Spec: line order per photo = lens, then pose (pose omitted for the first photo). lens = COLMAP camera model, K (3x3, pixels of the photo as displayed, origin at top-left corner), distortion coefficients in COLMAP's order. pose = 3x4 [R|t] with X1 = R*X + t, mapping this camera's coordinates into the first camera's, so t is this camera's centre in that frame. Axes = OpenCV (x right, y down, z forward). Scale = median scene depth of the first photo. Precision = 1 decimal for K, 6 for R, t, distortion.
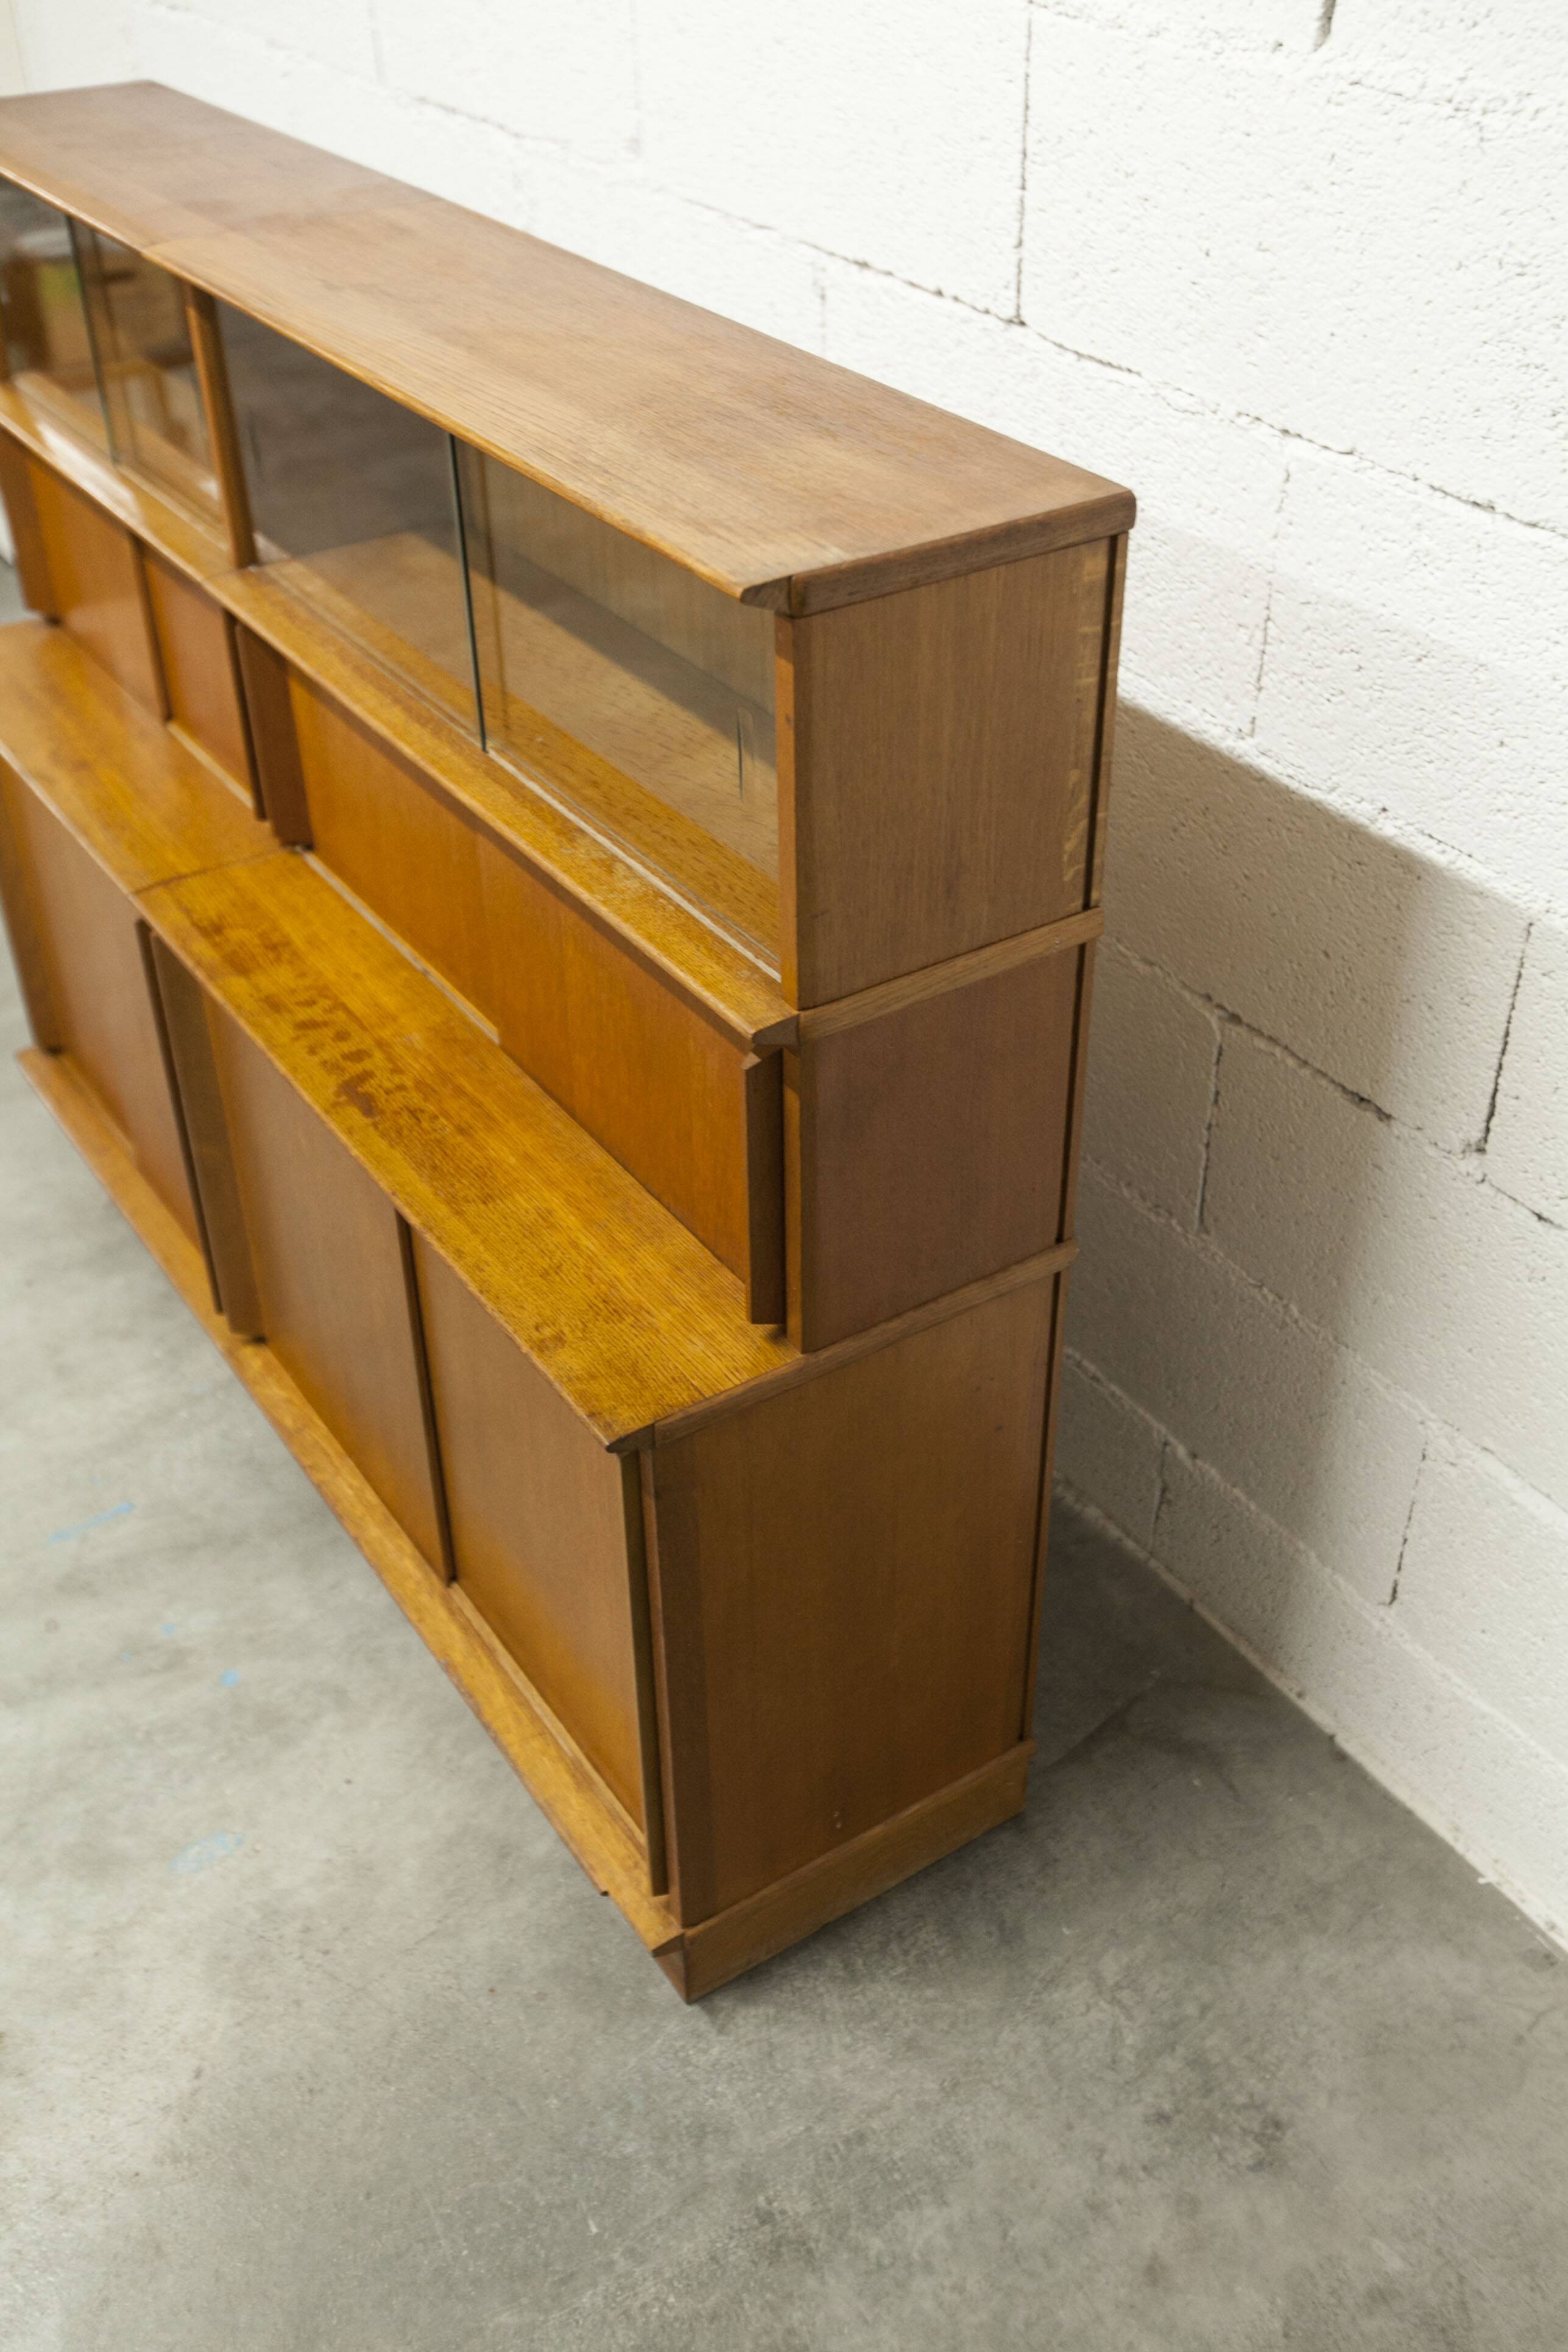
lens RADIAL K [[2227.7, 0, 805.2], [0, 2227.7, 1179.6], [0, 0, 1]] dist [-0.001784, 0.000000]
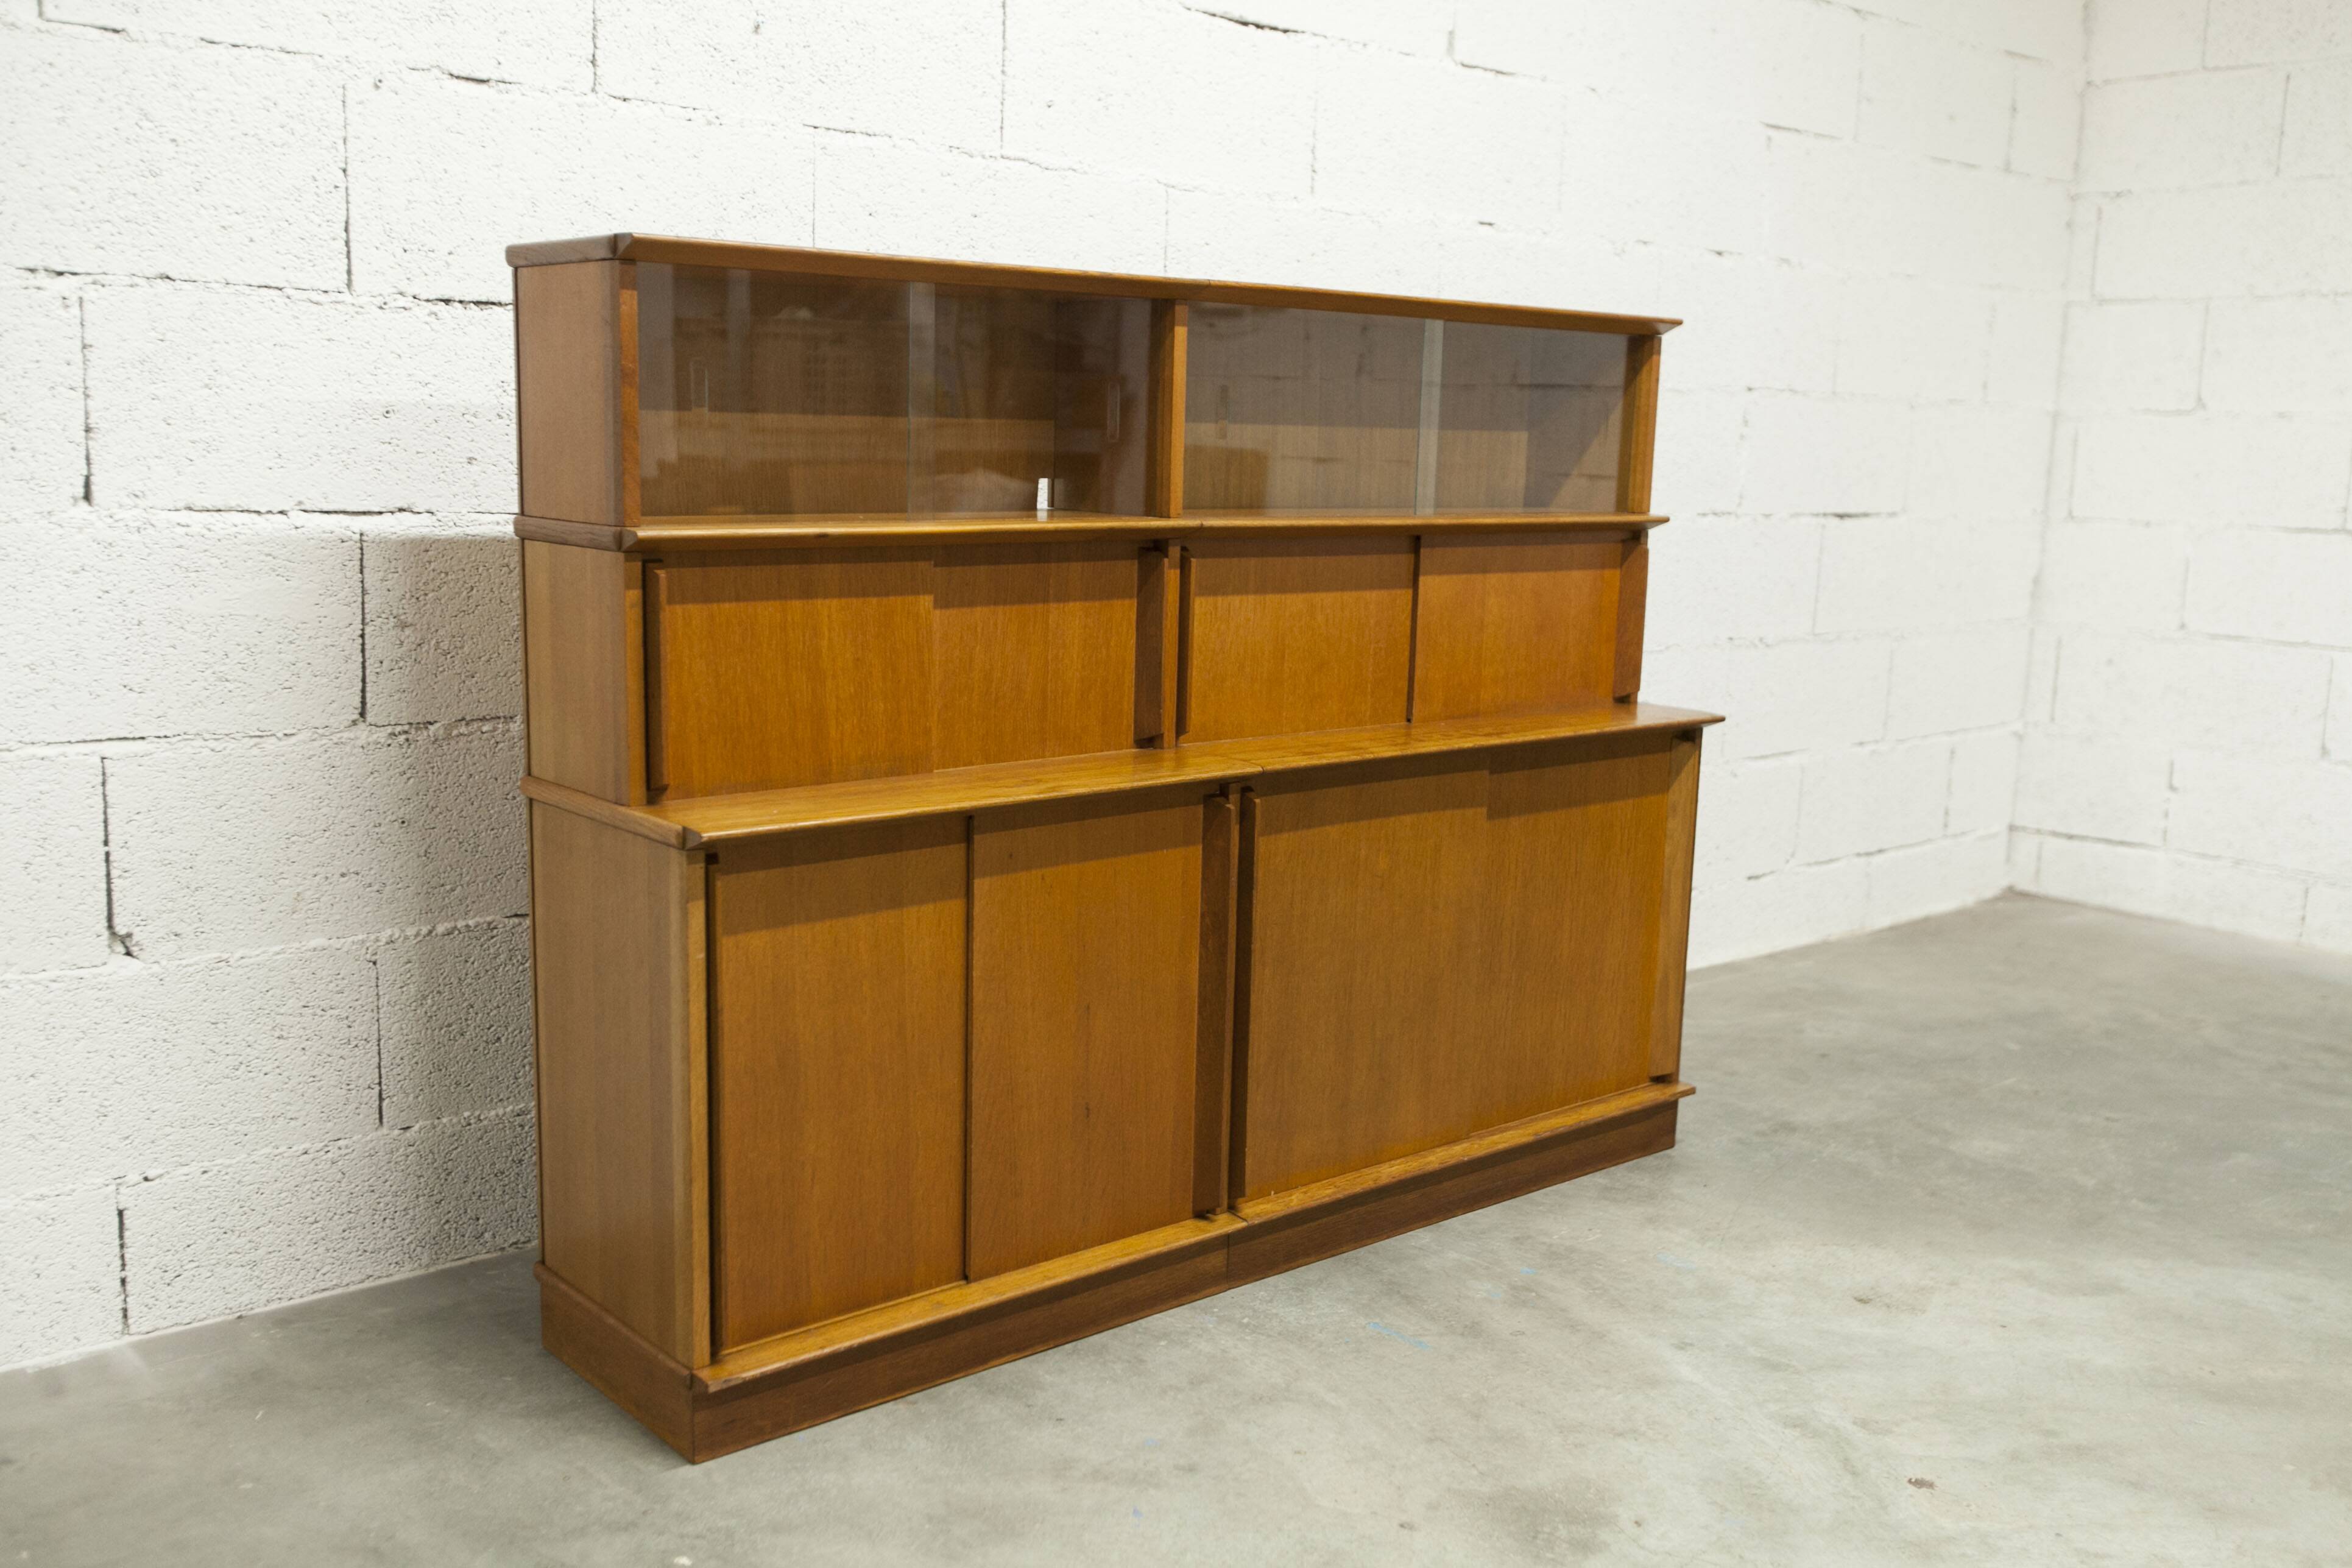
lens RADIAL K [[2135.5, 0, 1191.7], [0, 2135.5, 799.6], [0, 0, 1]] dist [-0.001128, 0.000000]
pose [[-0.122754, -0.170009, 0.977767, -1.623322], [0.561297, 0.800614, 0.209674, -0.426344], [-0.818460, 0.574556, -0.002853, 1.156806]]
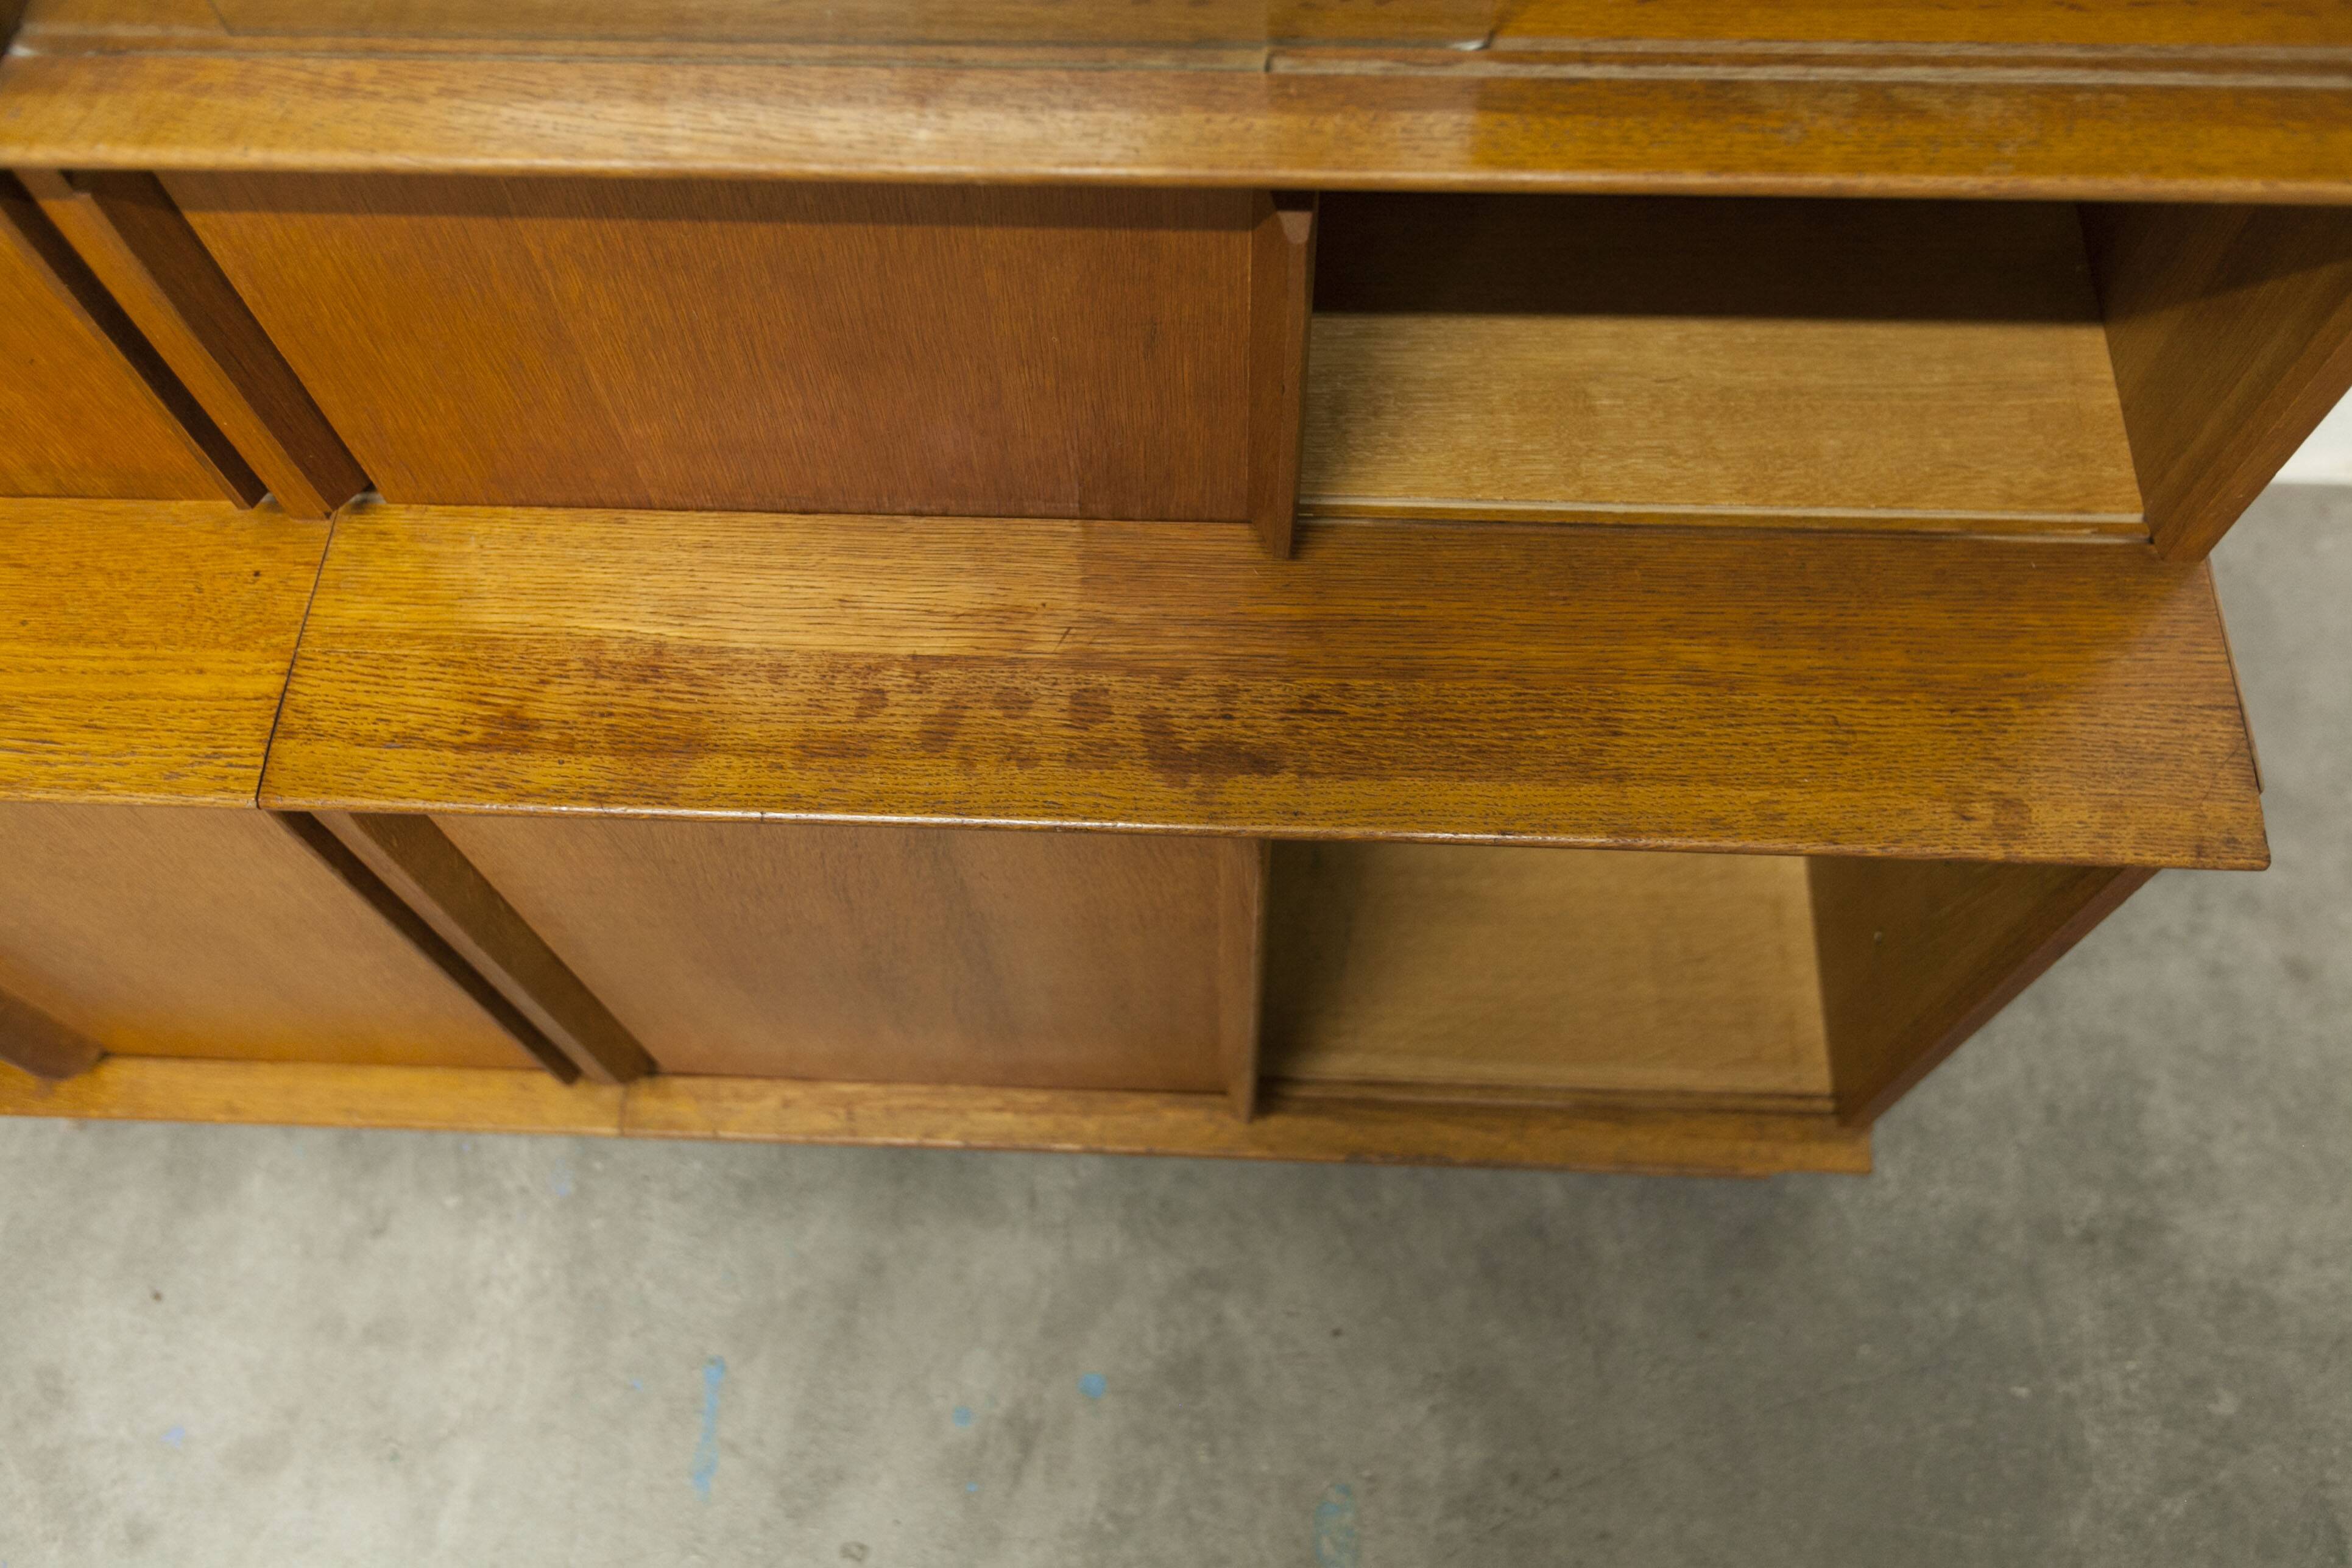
lens RADIAL K [[1842.2, 0, 1180.1], [0, 1842.2, 807.3], [0, 0, 1]] dist [0.010148, -0.017785]
pose [[0.590977, -0.731832, 0.339363, -0.356506], [0.491752, 0.660310, 0.567600, -0.285302], [-0.639473, -0.168557, 0.750109, 0.623959]]
